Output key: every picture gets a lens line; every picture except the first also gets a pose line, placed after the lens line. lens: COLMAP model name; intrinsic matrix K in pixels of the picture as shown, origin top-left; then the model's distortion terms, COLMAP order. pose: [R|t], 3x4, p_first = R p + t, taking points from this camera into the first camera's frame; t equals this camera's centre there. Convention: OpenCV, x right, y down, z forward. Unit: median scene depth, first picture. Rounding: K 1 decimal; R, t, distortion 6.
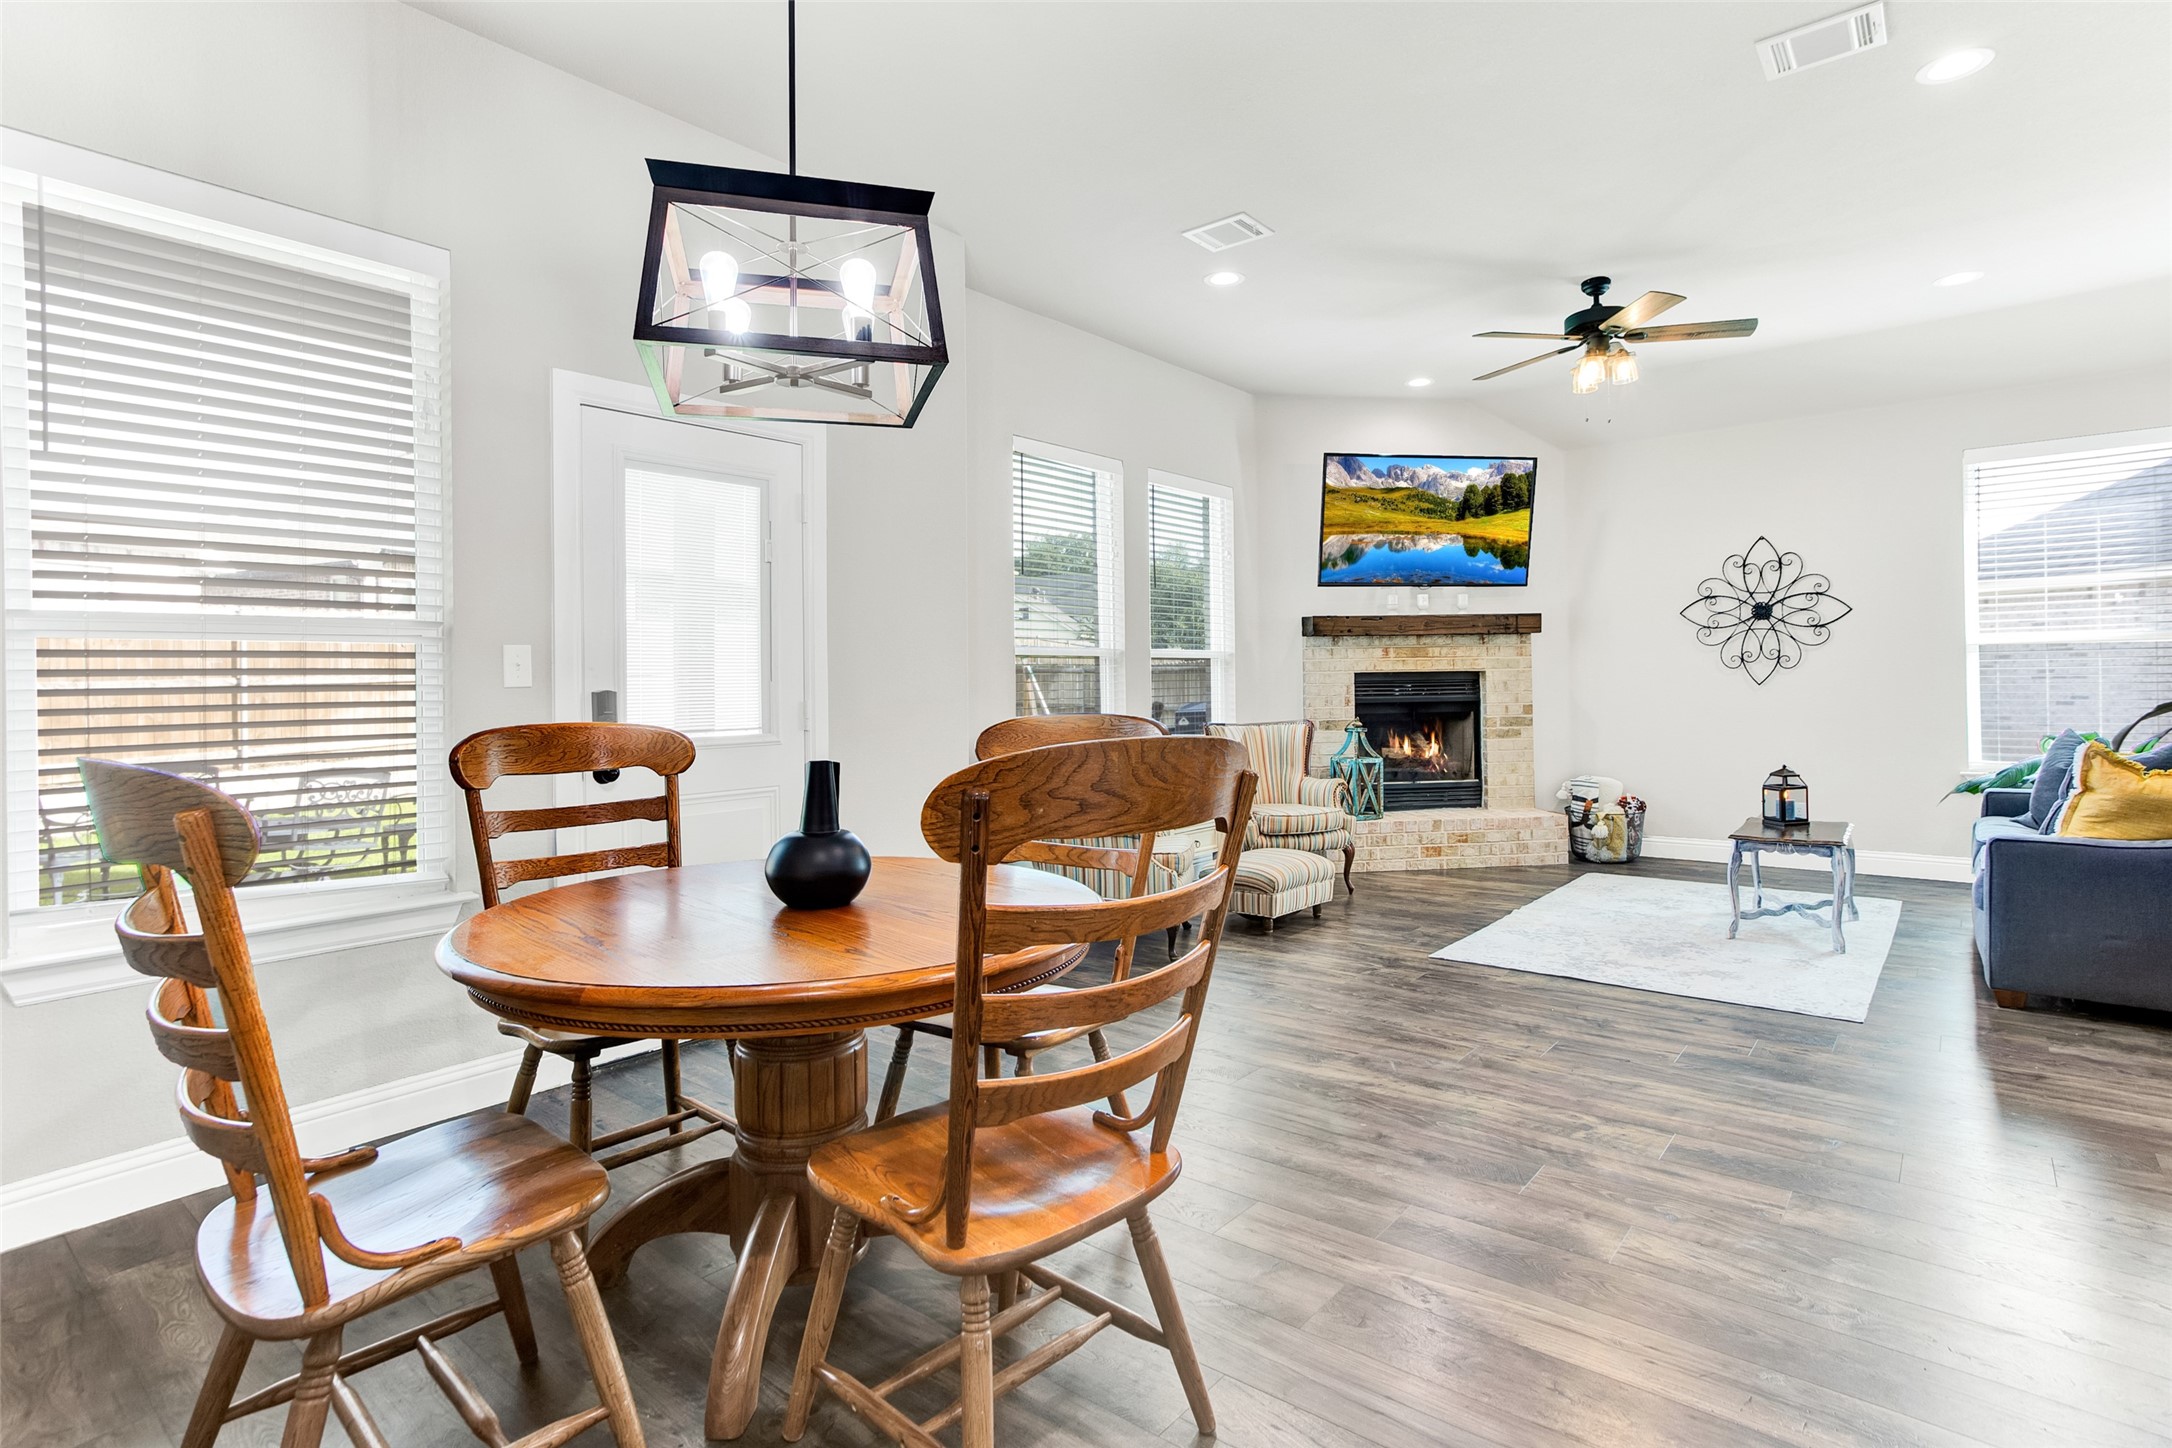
lens RADIAL K [[1070.7, 0, 1107.4], [0, 1070.7, 686.5], [0, 0, 1]] dist [-0.052131, 0.014444]
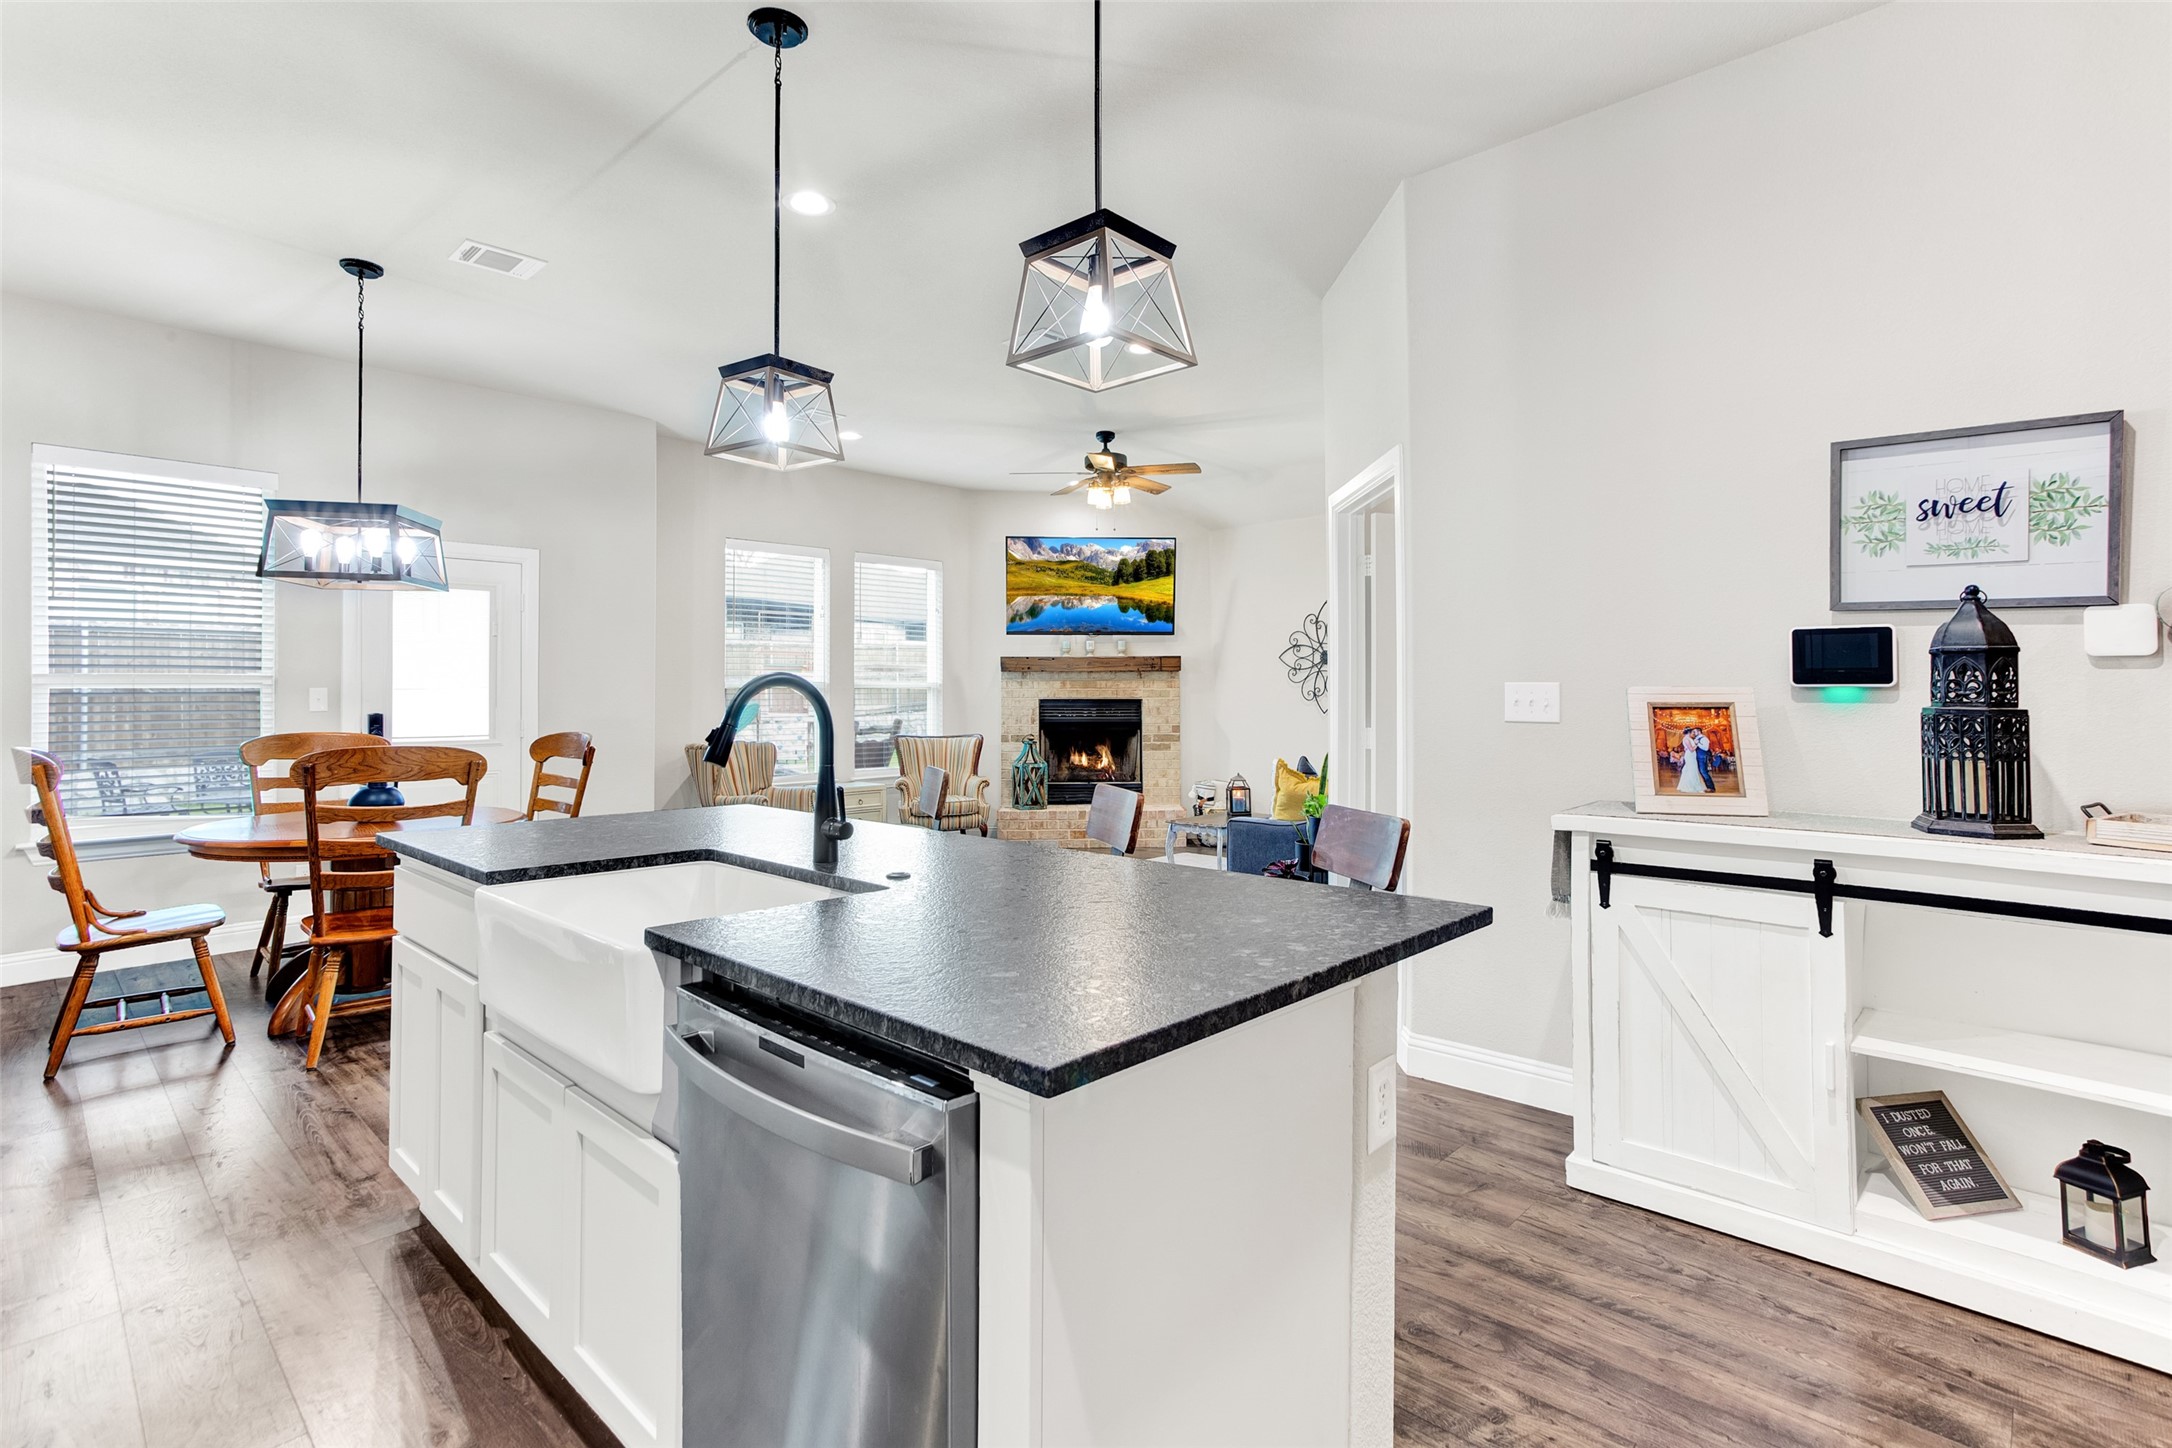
lens RADIAL K [[1062.5, 0, 1090.6], [0, 1062.5, 694.6], [0, 0, 1]] dist [0.016676, 0.001215]
pose [[0.996458, 0.012972, -0.083089, 0.430377], [-0.012800, 0.999915, 0.002607, -0.024437], [0.083116, -0.001534, 0.996539, -0.334322]]
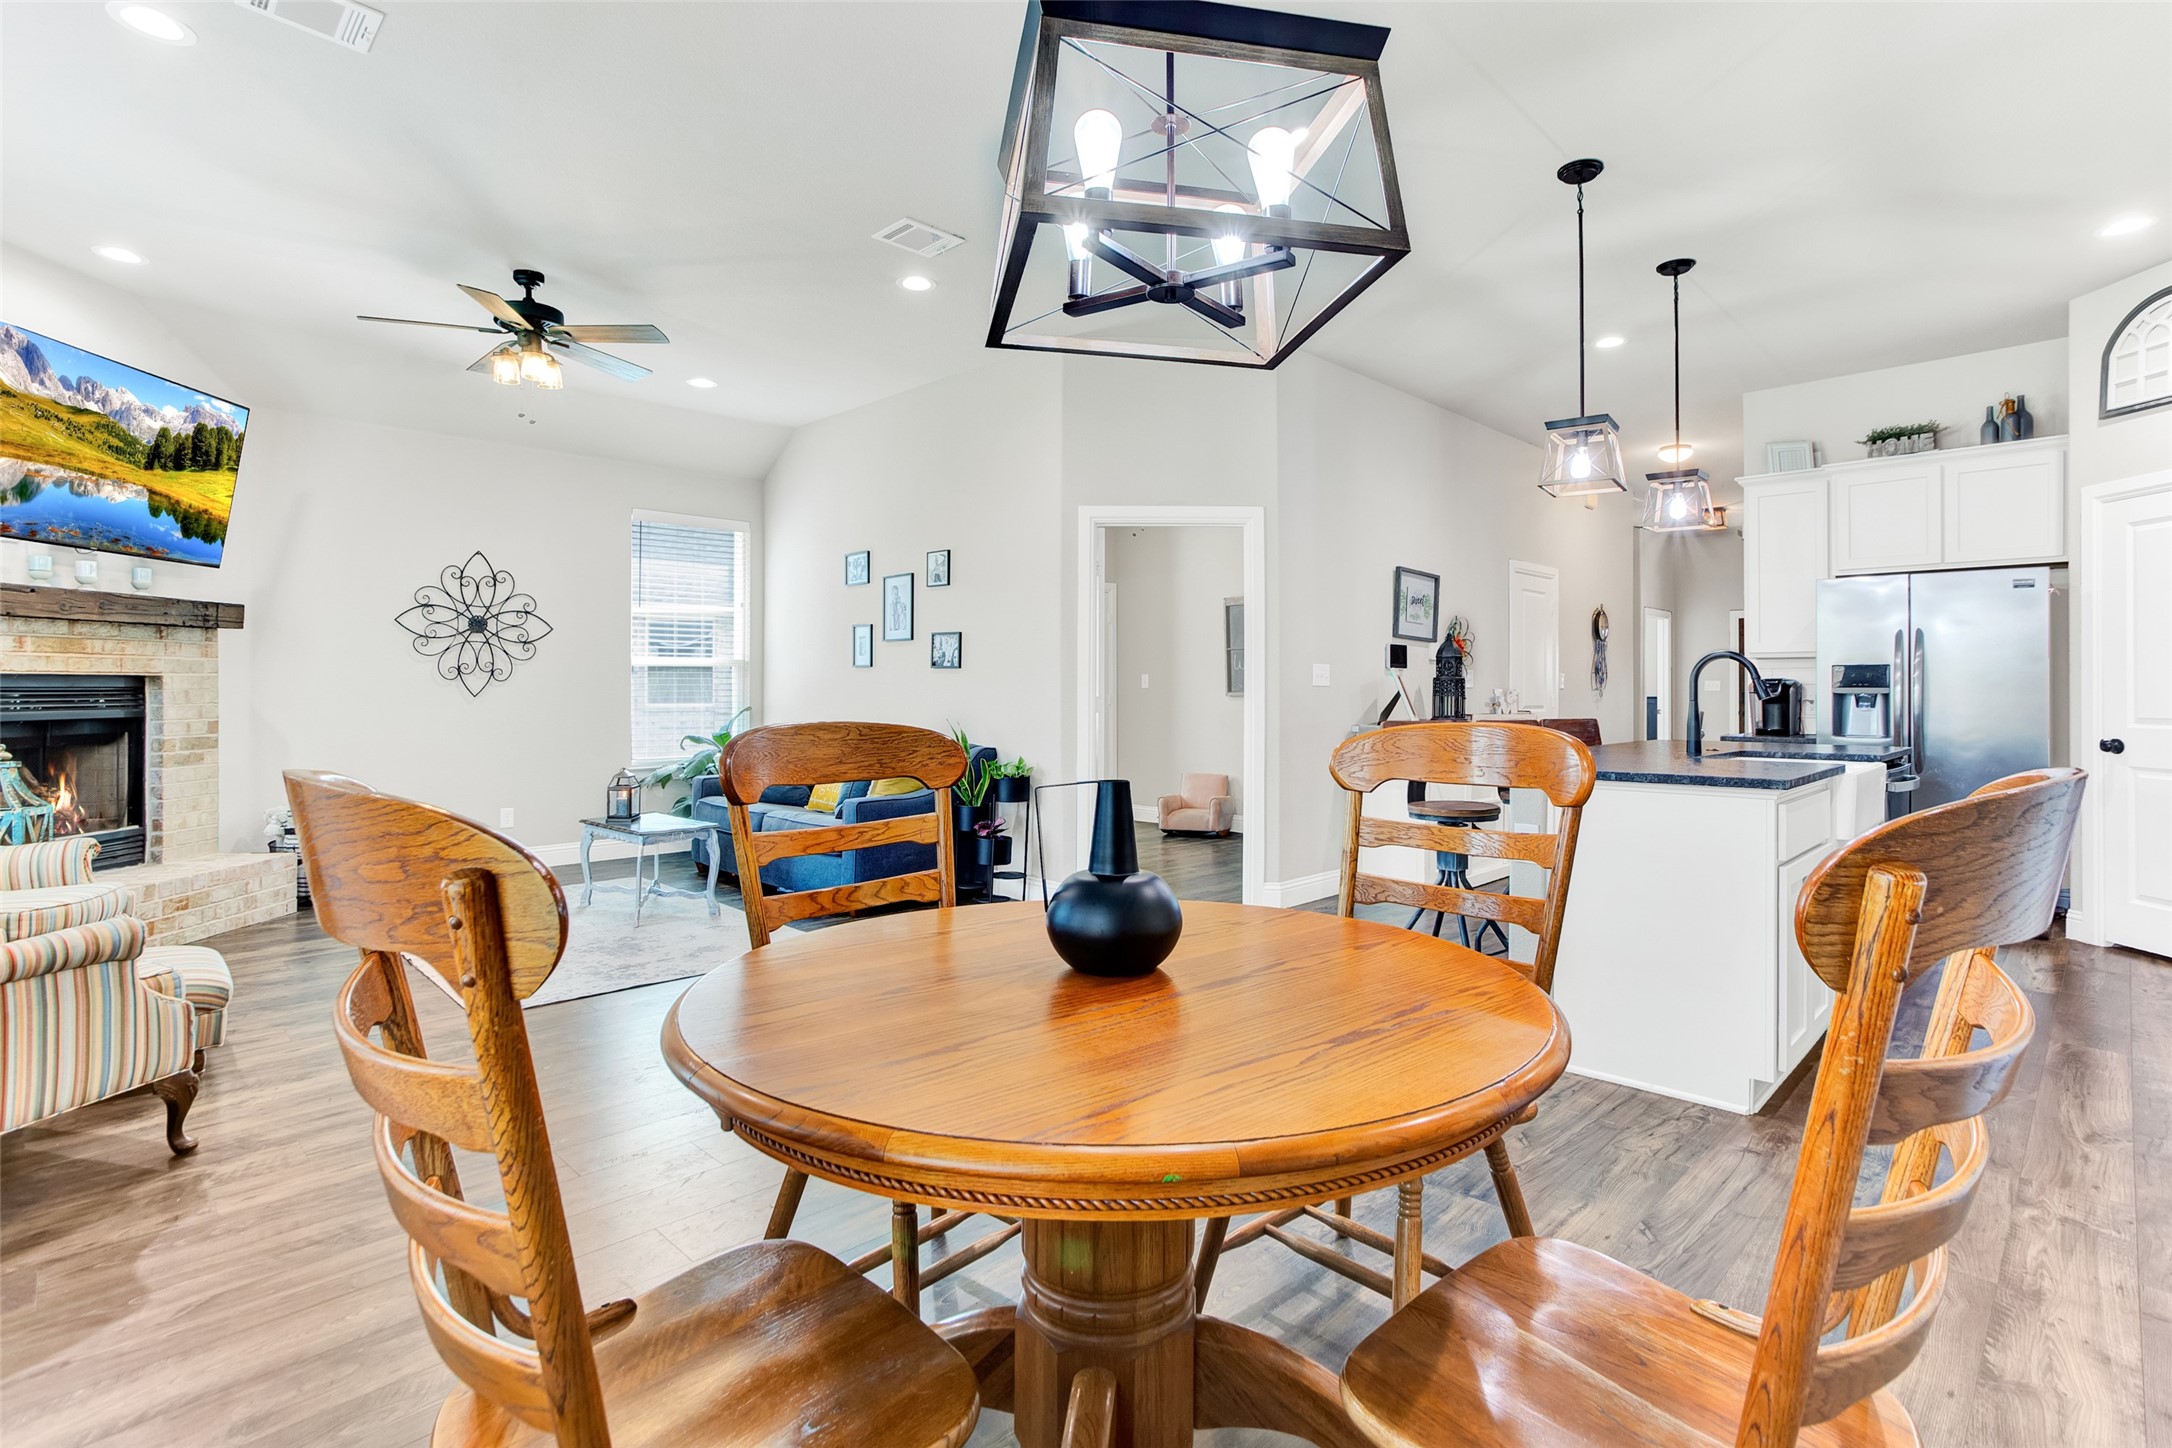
lens RADIAL K [[1070.7, 0, 1127.3], [0, 1070.7, 679.3], [0, 0, 1]] dist [-0.052131, 0.014444]
pose [[0.078353, 0.023519, 0.996648, -0.331592], [-0.002112, 0.999723, -0.023425, 0.003362], [-0.996923, -0.000269, 0.078381, 0.294566]]
